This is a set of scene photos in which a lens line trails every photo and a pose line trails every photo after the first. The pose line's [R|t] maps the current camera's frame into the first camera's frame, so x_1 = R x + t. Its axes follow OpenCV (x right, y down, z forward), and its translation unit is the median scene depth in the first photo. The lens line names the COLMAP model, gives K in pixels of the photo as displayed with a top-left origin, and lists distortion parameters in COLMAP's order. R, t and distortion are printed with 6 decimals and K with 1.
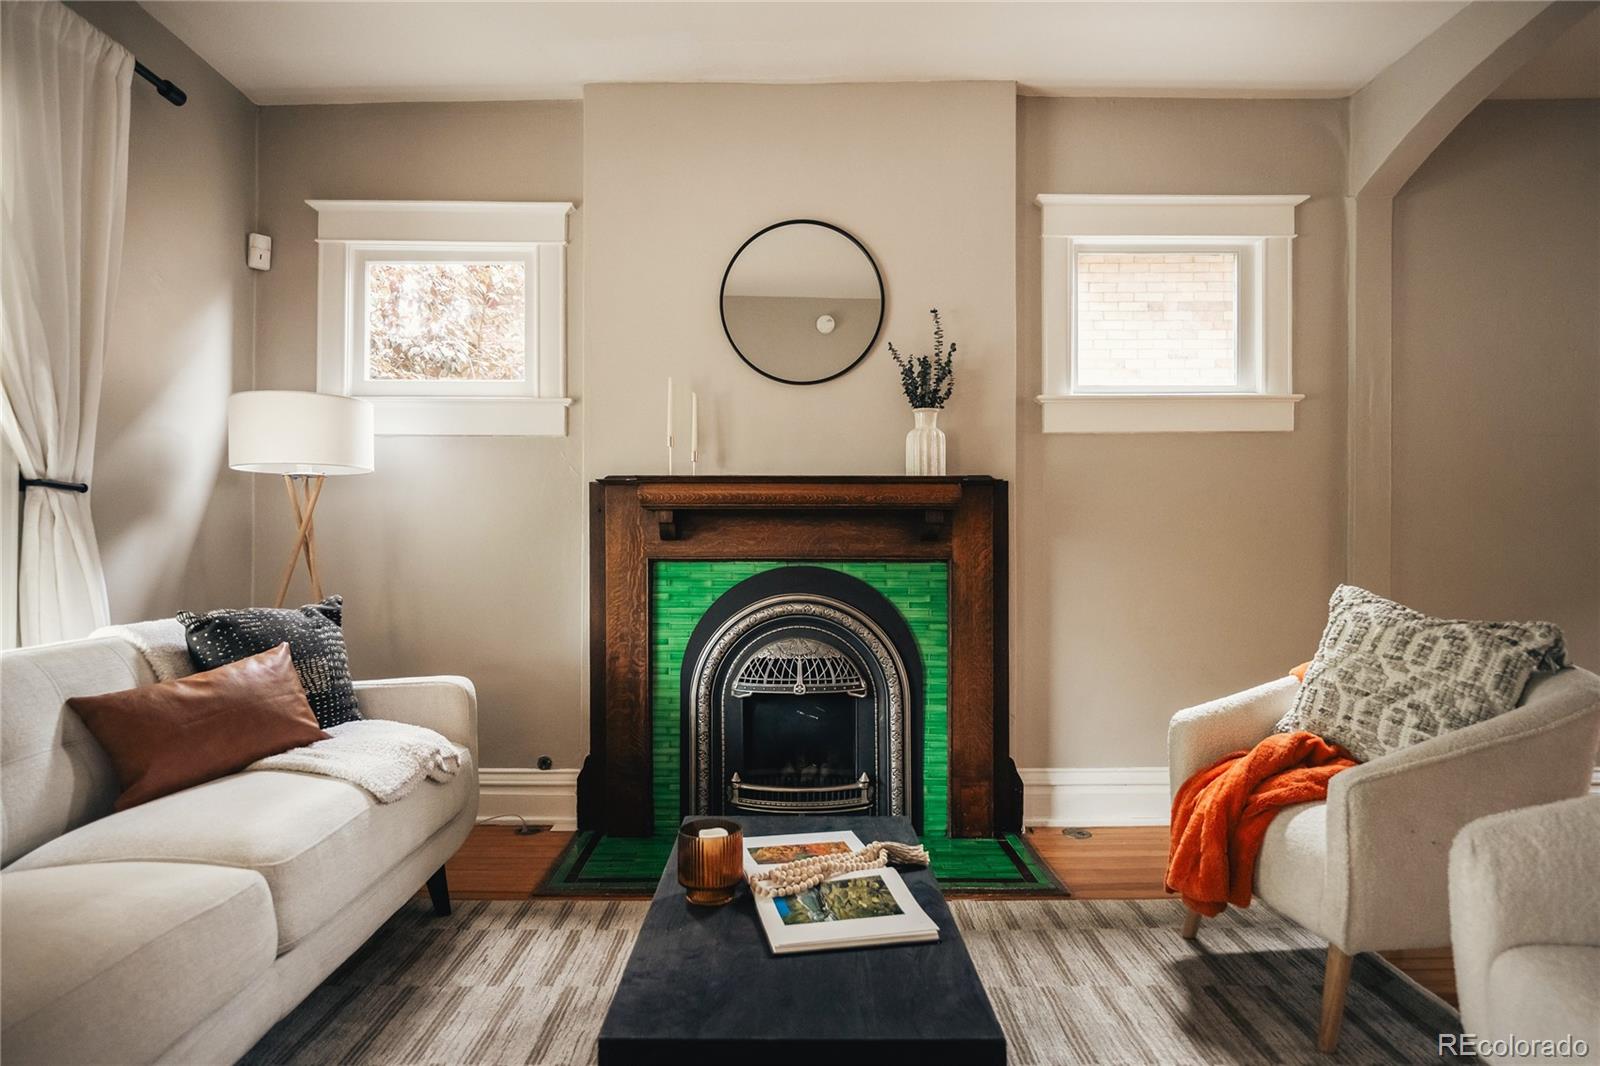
lens RADIAL K [[892.7, 0, 803.7], [0, 892.7, 545.3], [0, 0, 1]] dist [-0.001005, -0.001291]
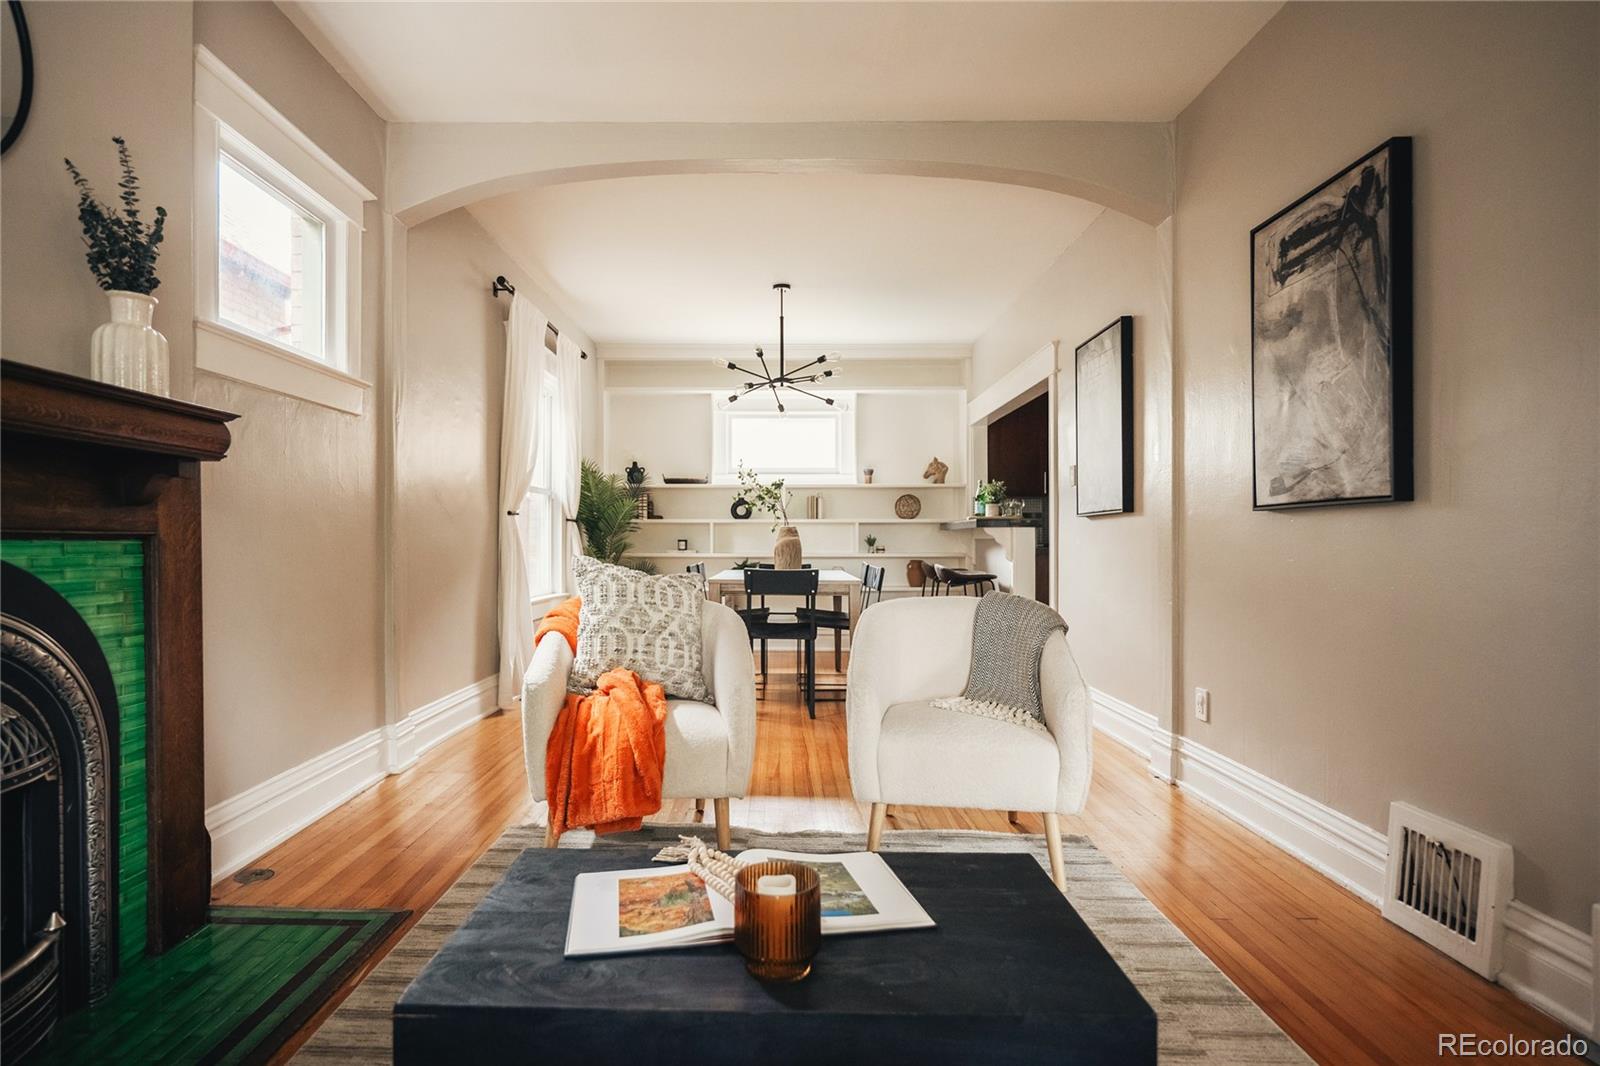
lens RADIAL K [[814.6, 0, 763.5], [0, 814.6, 553.2], [0, 0, 1]] dist [-0.000345, 0.000229]
pose [[0.038184, -0.013988, 0.999173, -0.422360], [-0.003978, 0.999892, 0.014150, 0.019127], [-0.999263, -0.004515, 0.038124, 0.531570]]
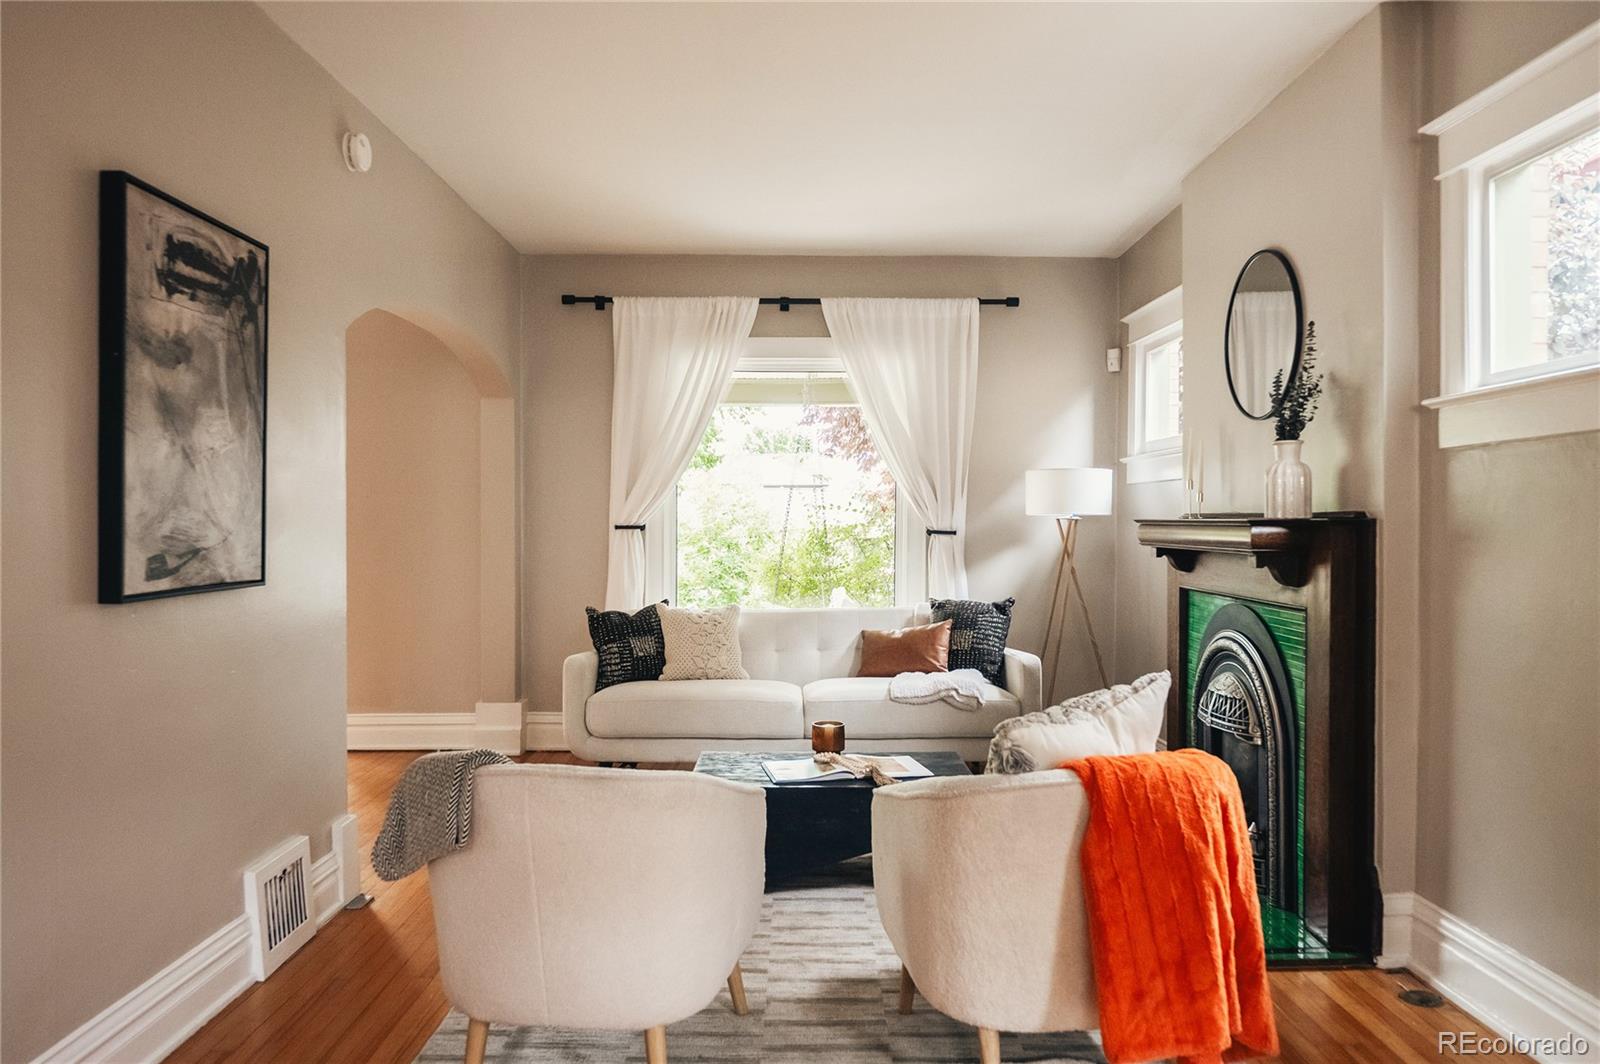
lens RADIAL K [[1137.8, 0, 741.8], [0, 1137.8, 538.9], [0, 0, 1]] dist [-0.002051, 0.002584]
pose [[-0.067537, 0.021040, -0.997495, 1.306834], [0.005602, 0.999770, 0.020709, -0.079395], [0.997701, -0.004189, -0.067639, 0.524521]]
